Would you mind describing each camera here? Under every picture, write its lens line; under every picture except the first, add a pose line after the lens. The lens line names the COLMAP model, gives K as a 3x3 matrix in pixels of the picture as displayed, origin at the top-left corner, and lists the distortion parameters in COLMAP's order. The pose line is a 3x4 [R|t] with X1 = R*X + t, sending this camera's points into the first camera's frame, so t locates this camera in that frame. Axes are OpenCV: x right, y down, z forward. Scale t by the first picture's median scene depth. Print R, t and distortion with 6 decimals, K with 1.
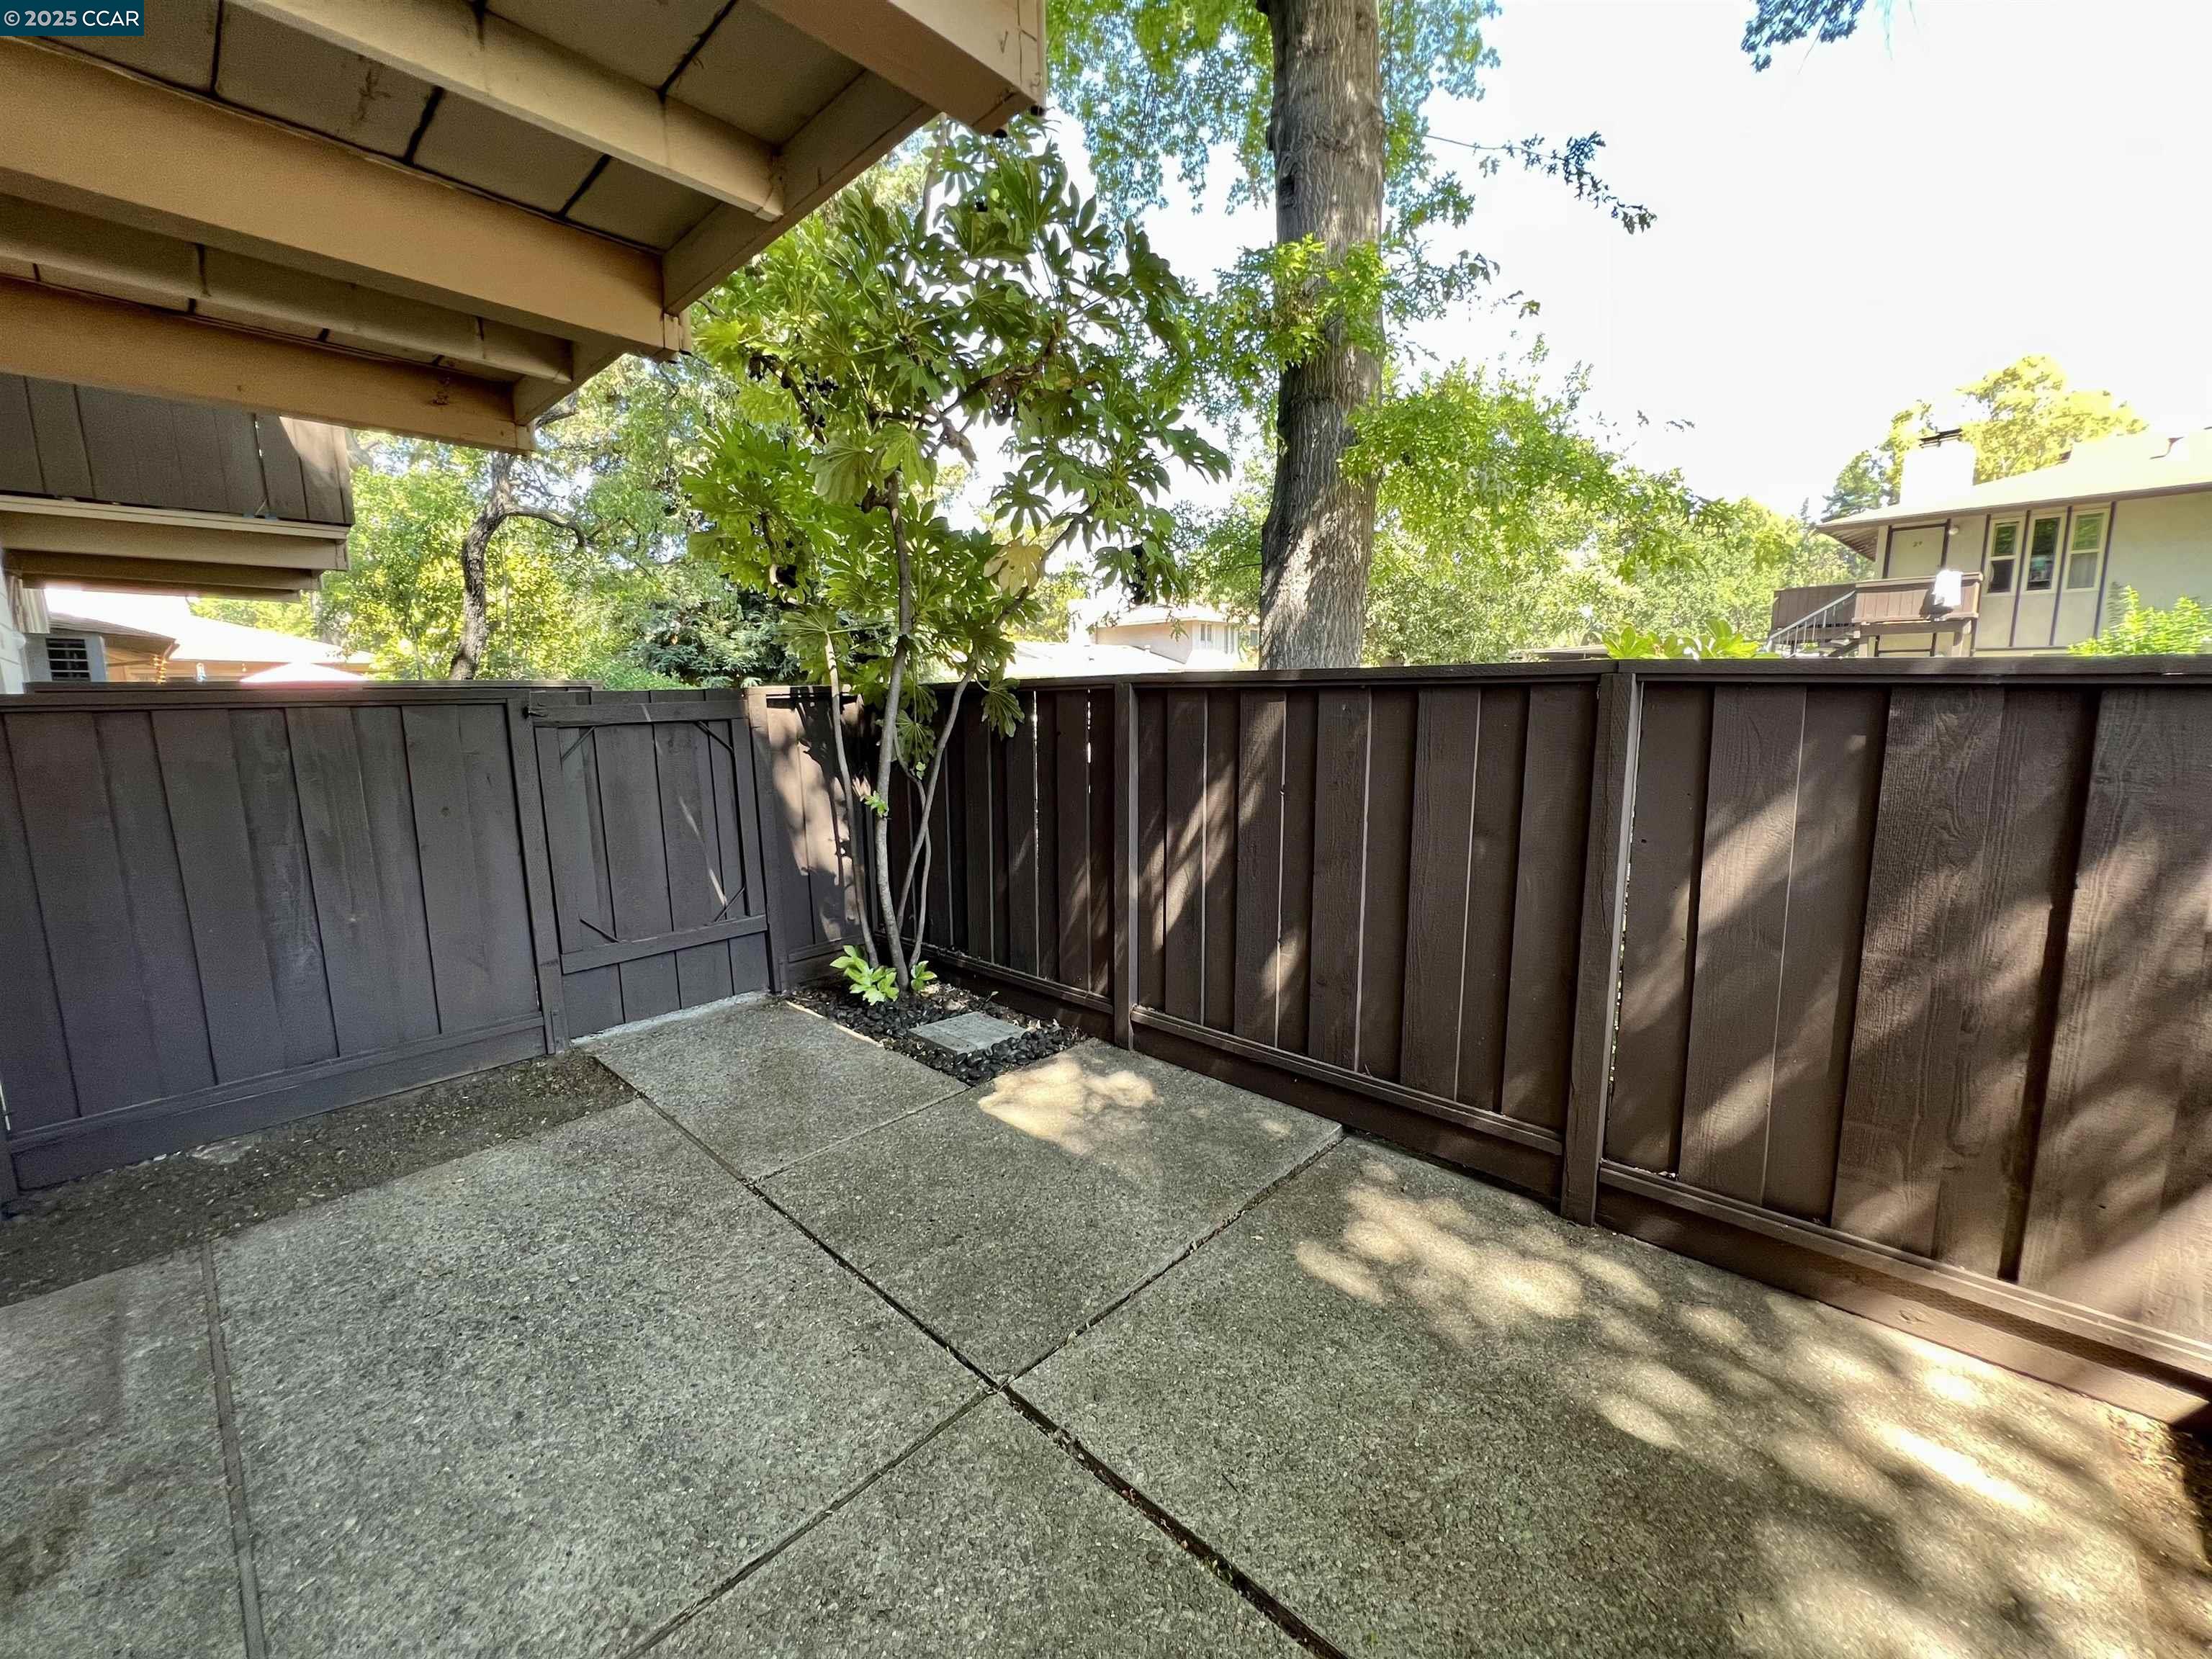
lens RADIAL K [[888.6, 0, 1101.9], [0, 888.6, 822.7], [0, 0, 1]] dist [-0.003294, 0.001412]
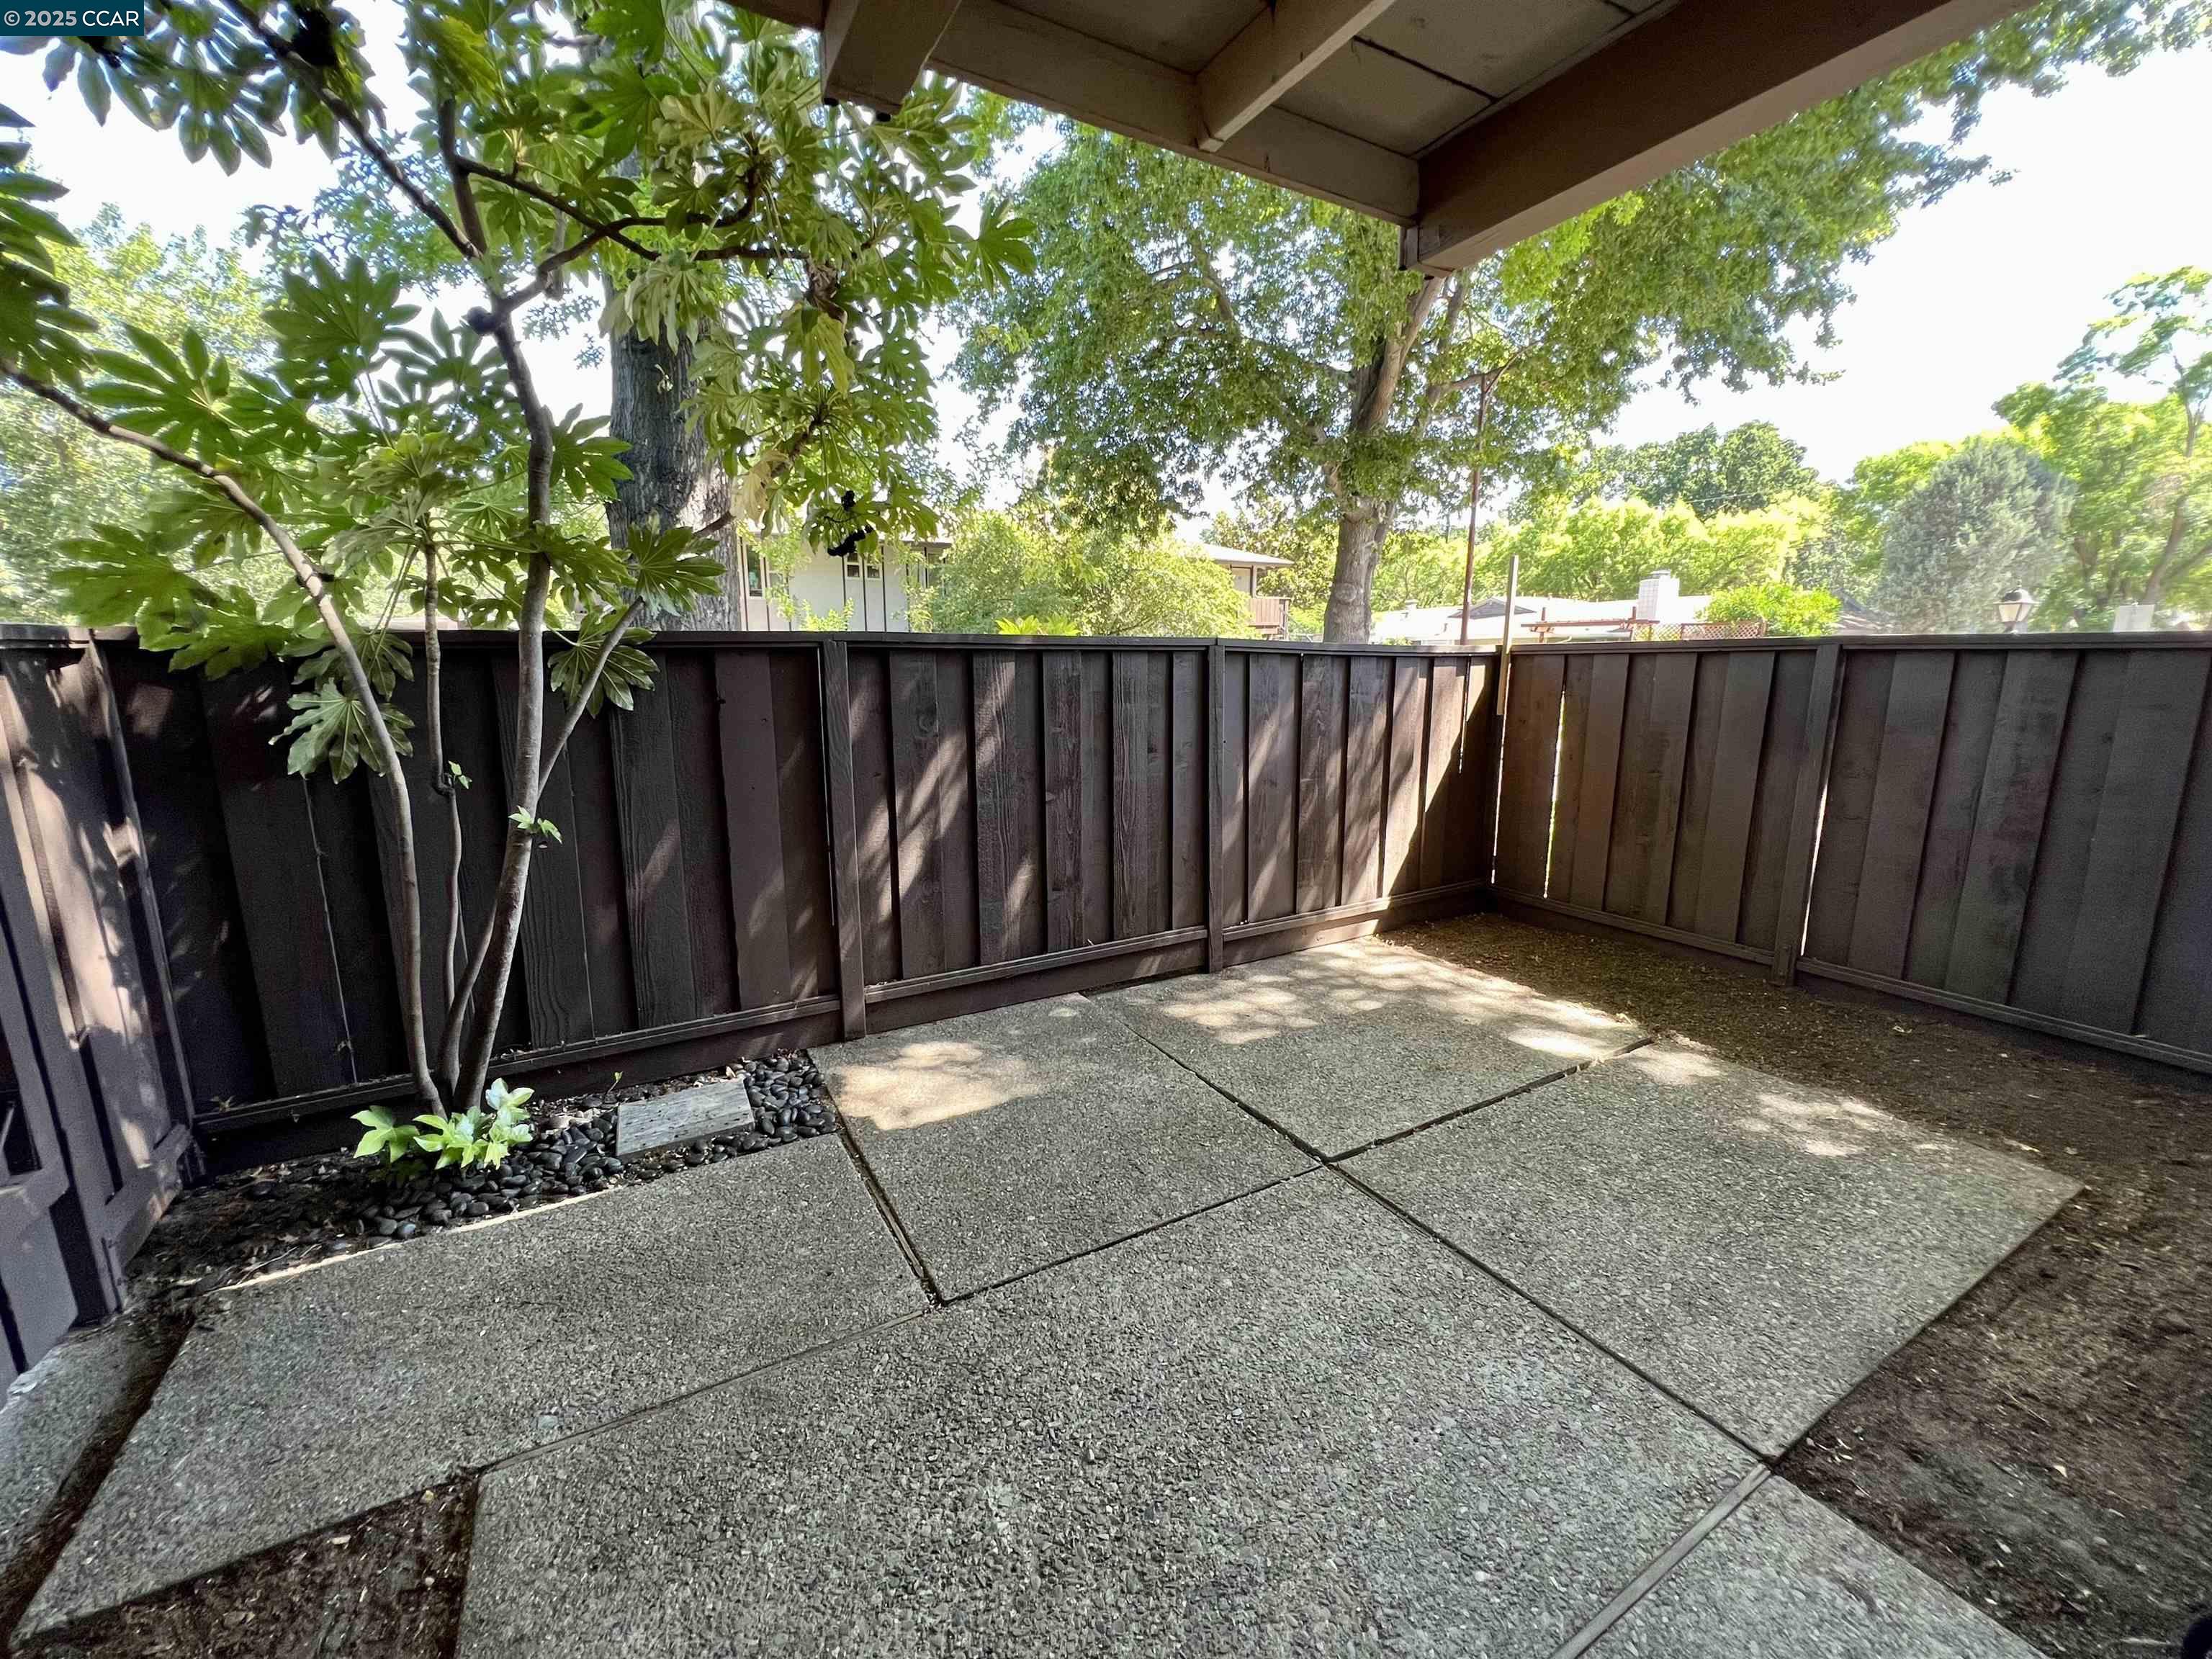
lens RADIAL K [[888.6, 0, 1101.9], [0, 888.6, 822.7], [0, 0, 1]] dist [-0.003294, 0.001412]
pose [[0.295193, -0.162629, 0.941495, -1.035302], [0.134833, 0.982636, 0.127460, -0.074743], [-0.945876, 0.089319, 0.311995, 0.621238]]
